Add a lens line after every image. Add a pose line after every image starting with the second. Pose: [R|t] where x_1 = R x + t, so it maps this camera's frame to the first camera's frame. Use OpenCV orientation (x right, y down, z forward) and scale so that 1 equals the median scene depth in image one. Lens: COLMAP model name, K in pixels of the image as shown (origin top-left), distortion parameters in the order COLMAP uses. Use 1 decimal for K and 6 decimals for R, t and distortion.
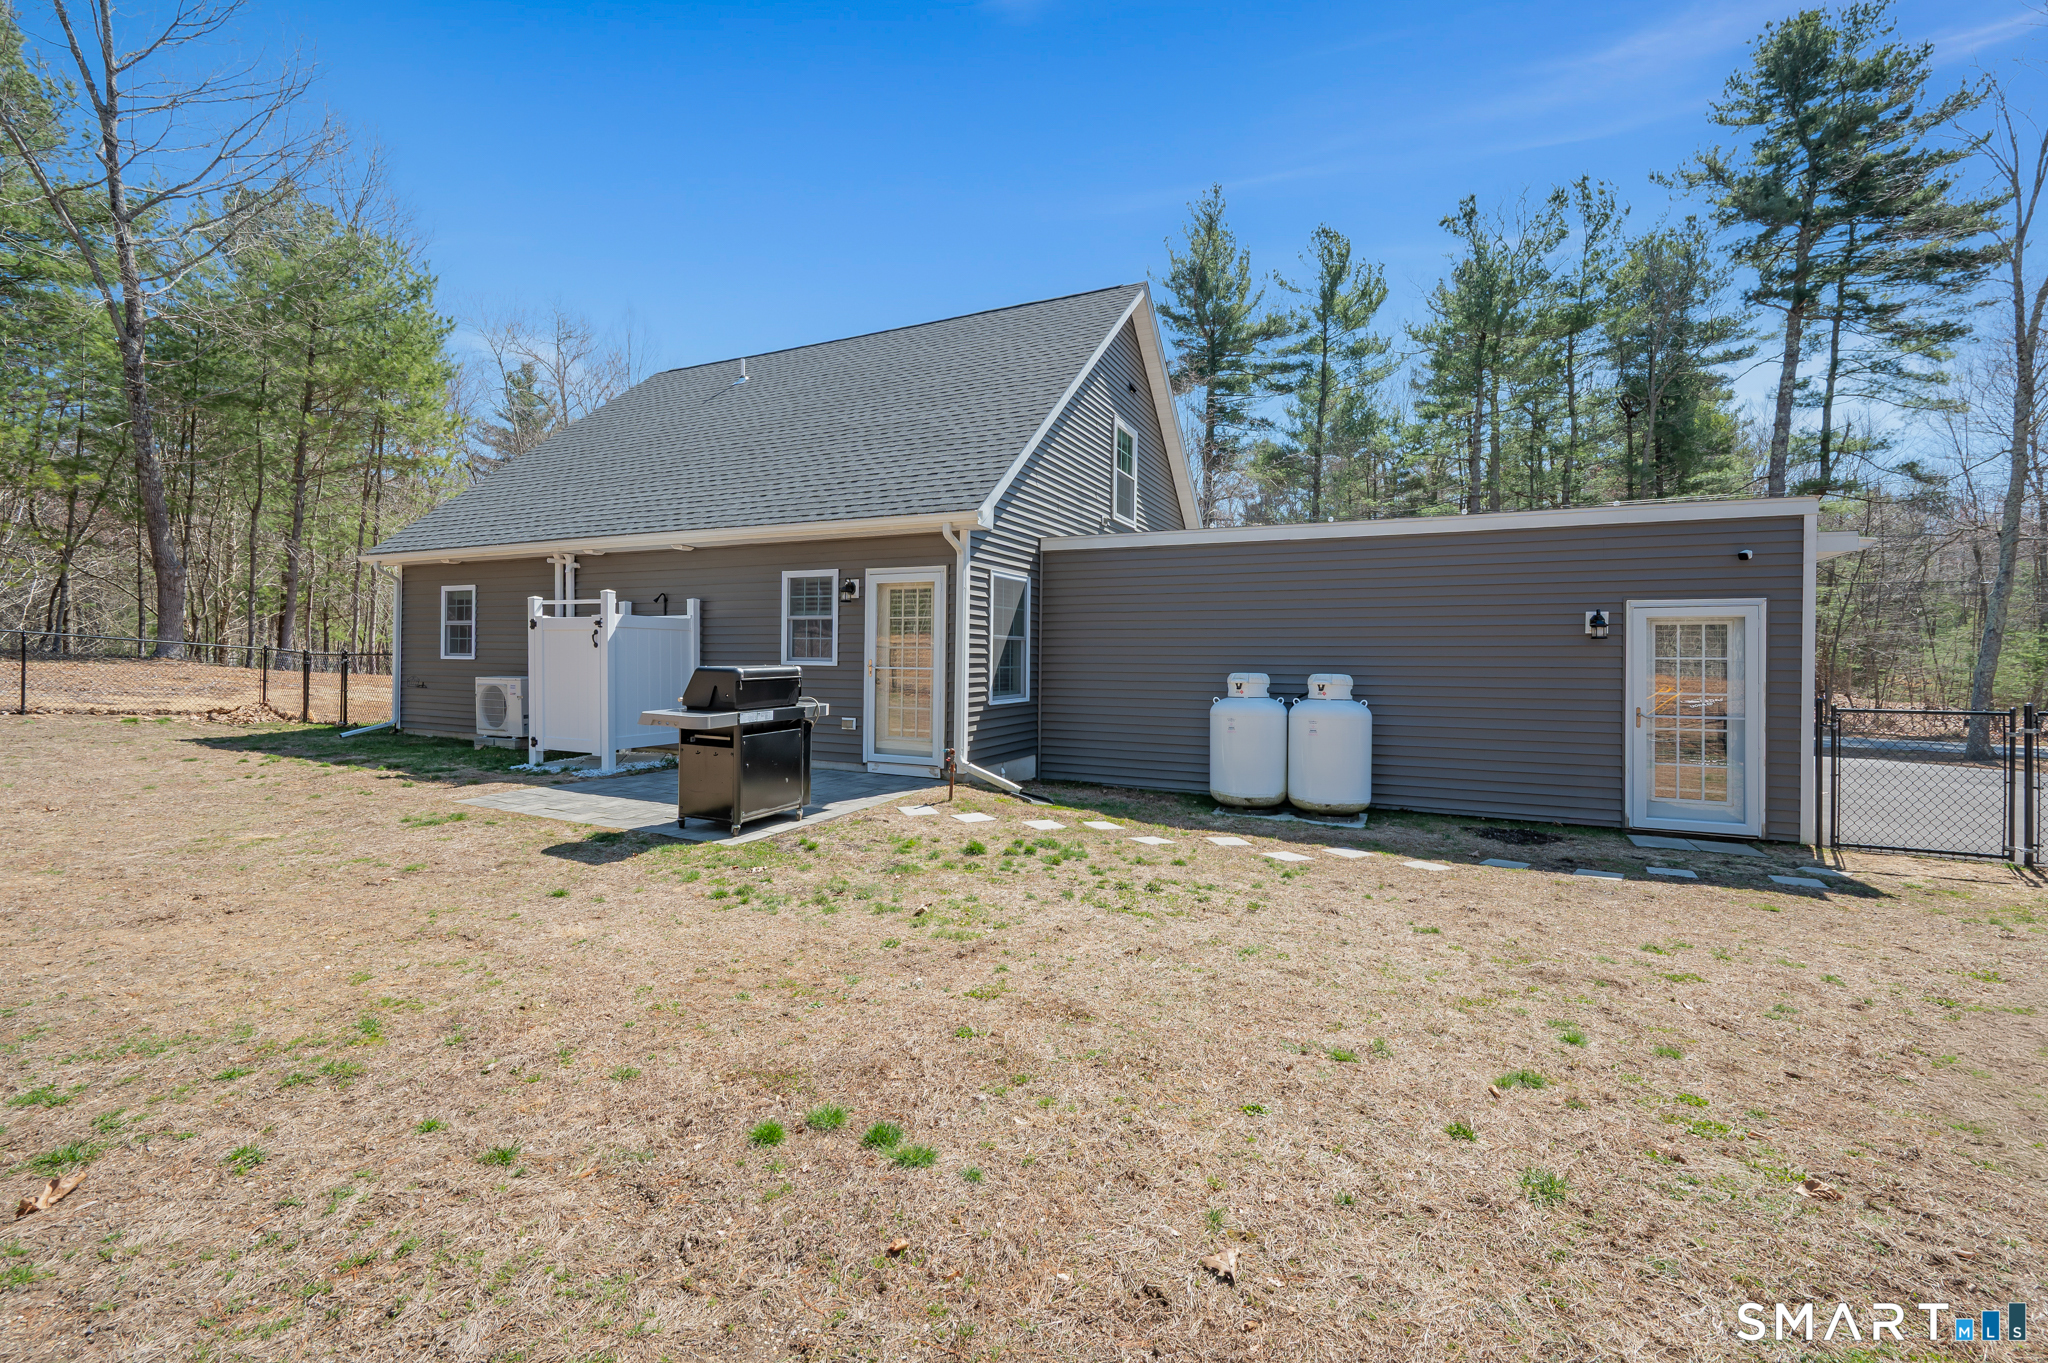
lens RADIAL K [[760.2, 0, 1016.4], [0, 760.2, 633.1], [0, 0, 1]] dist [0.001275, 0.000190]
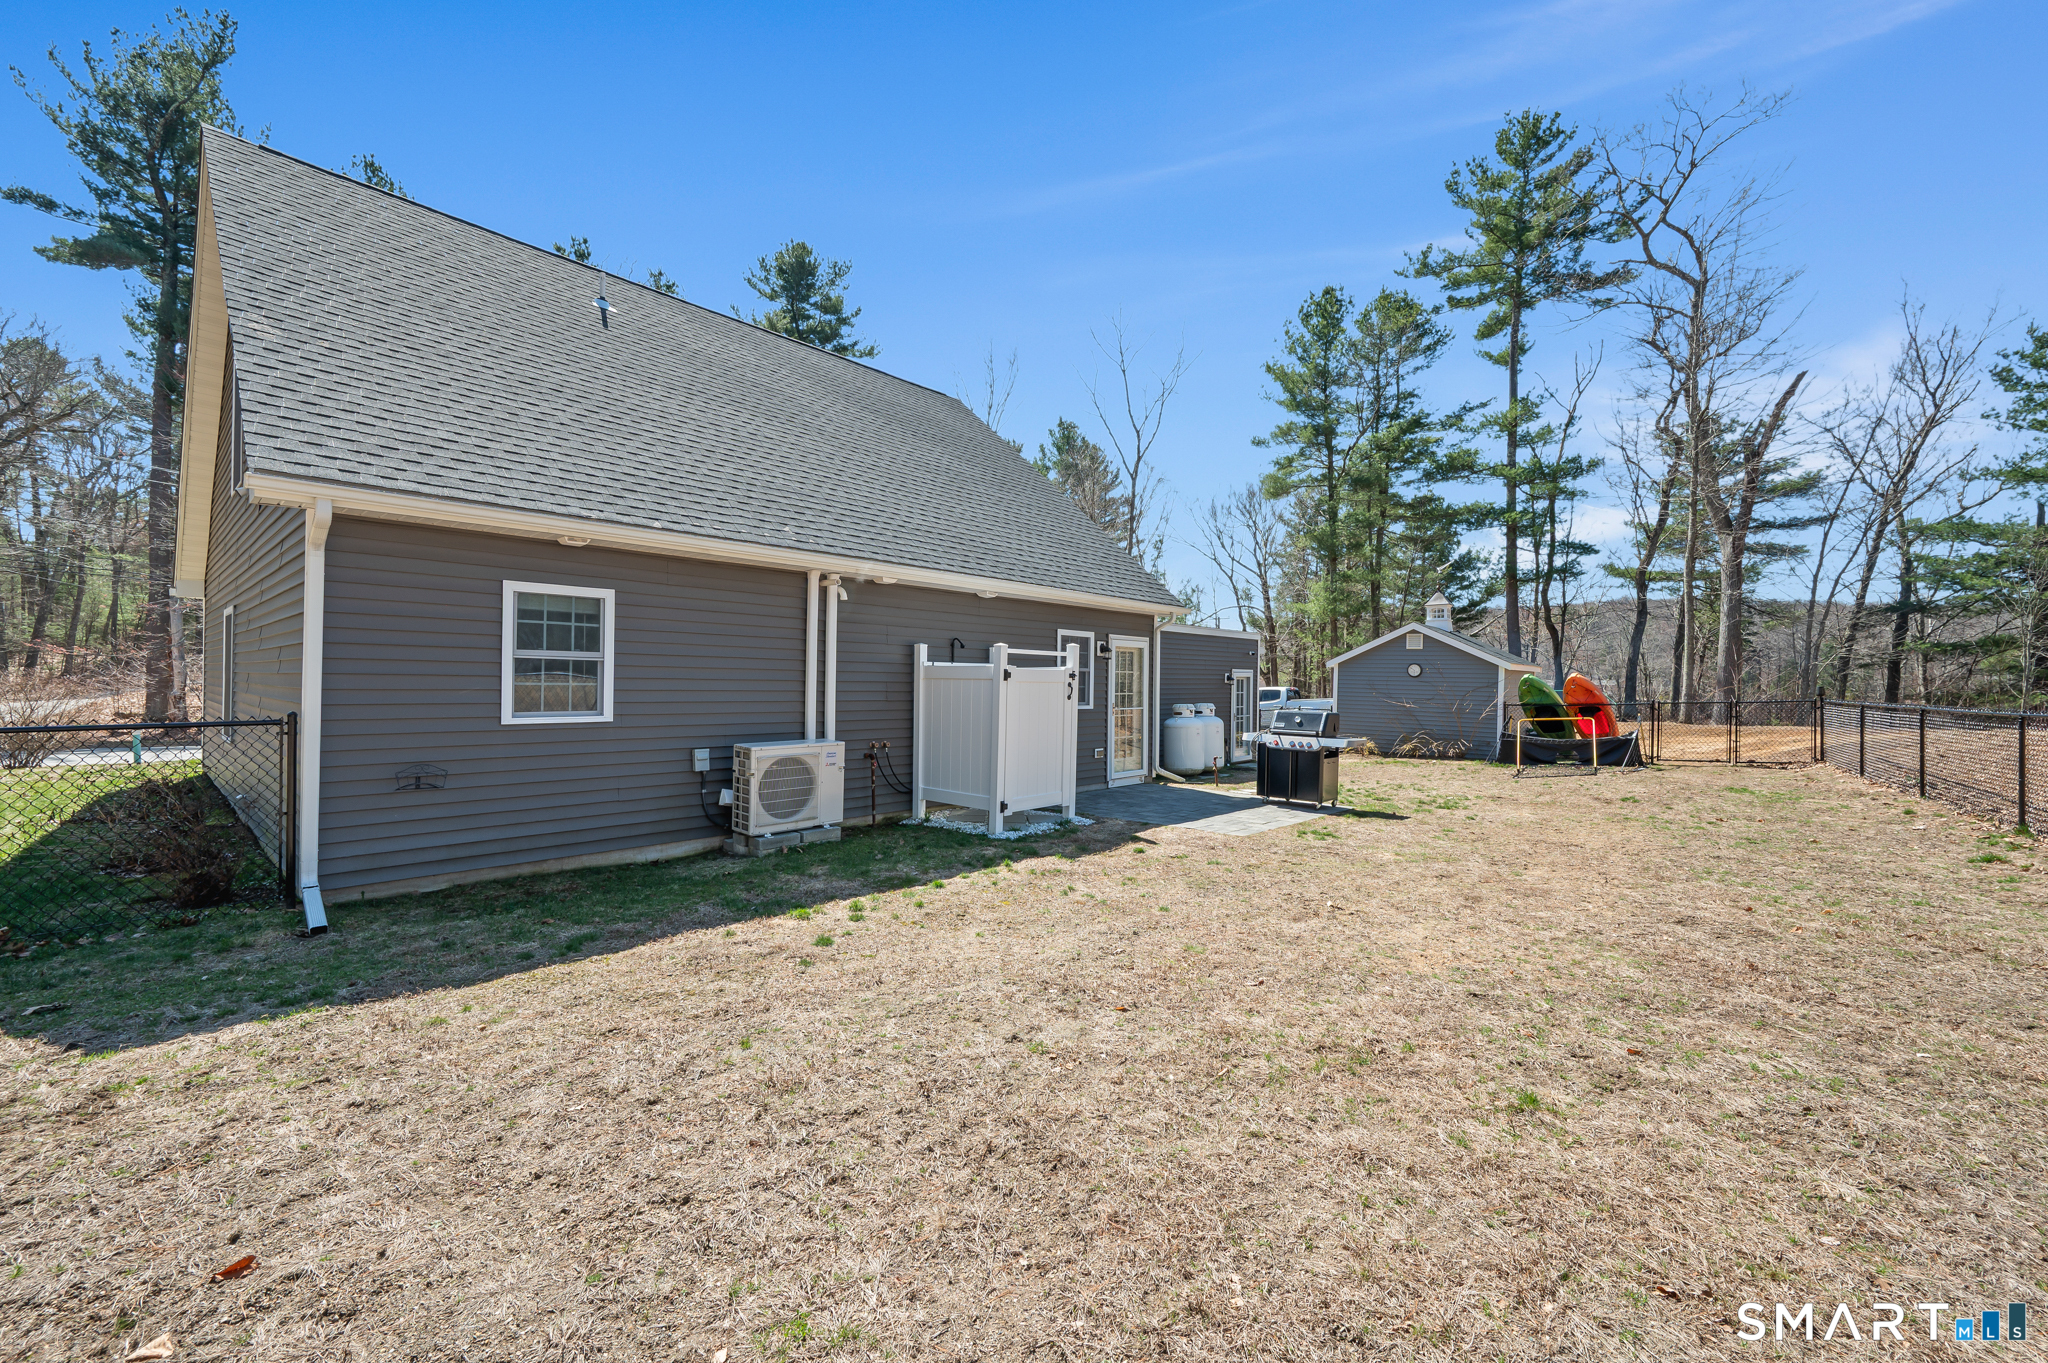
lens RADIAL K [[828.2, 0, 1034.0], [0, 828.2, 669.2], [0, 0, 1]] dist [0.002514, 0.000106]
pose [[0.292062, 0.018390, 0.956222, -1.256839], [-0.012200, 0.999805, -0.015502, -0.000037], [-0.956321, -0.007139, 0.292230, 0.549192]]
